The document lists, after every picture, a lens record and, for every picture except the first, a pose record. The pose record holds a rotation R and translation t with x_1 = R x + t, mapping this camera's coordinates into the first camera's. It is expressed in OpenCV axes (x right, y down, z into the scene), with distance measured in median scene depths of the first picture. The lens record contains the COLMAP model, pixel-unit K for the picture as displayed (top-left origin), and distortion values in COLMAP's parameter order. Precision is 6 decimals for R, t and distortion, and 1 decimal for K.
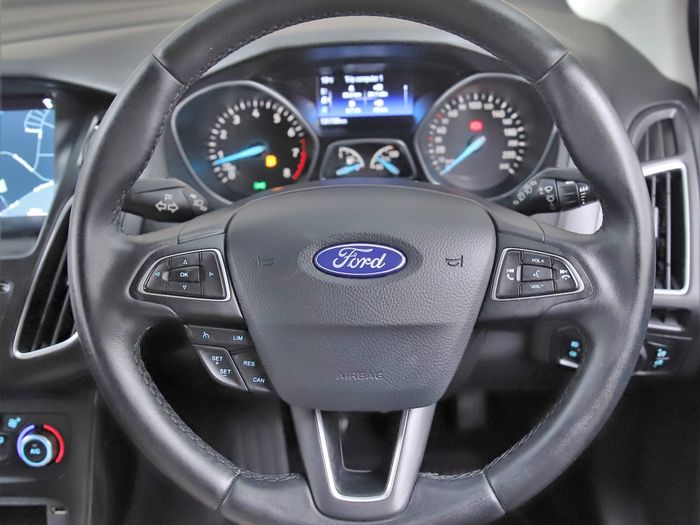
lens RADIAL K [[801.5, 0, 350.0], [0, 801.5, 262.5], [0, 0, 1]] dist [-0.132386, -0.000634]
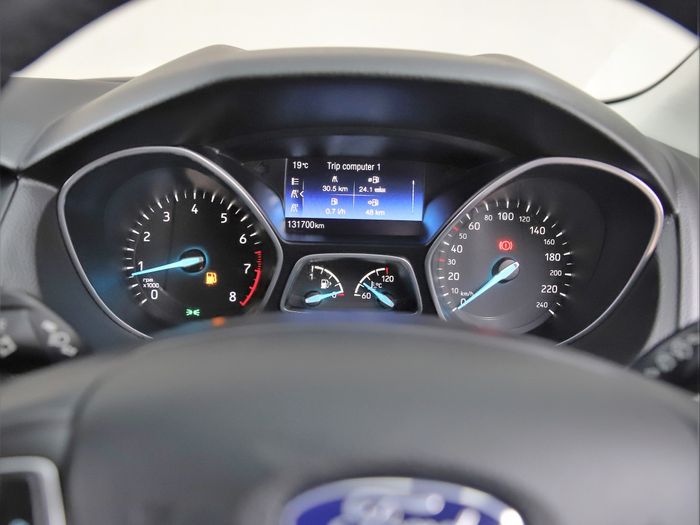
lens RADIAL K [[801.5, 0, 350.0], [0, 801.5, 262.5], [0, 0, 1]] dist [-0.132386, -0.000634]
pose [[0.996572, 0.060577, 0.056346, -0.019436], [-0.050648, 0.985254, -0.163430, -0.035004], [-0.065416, 0.160016, 0.984944, 0.323967]]
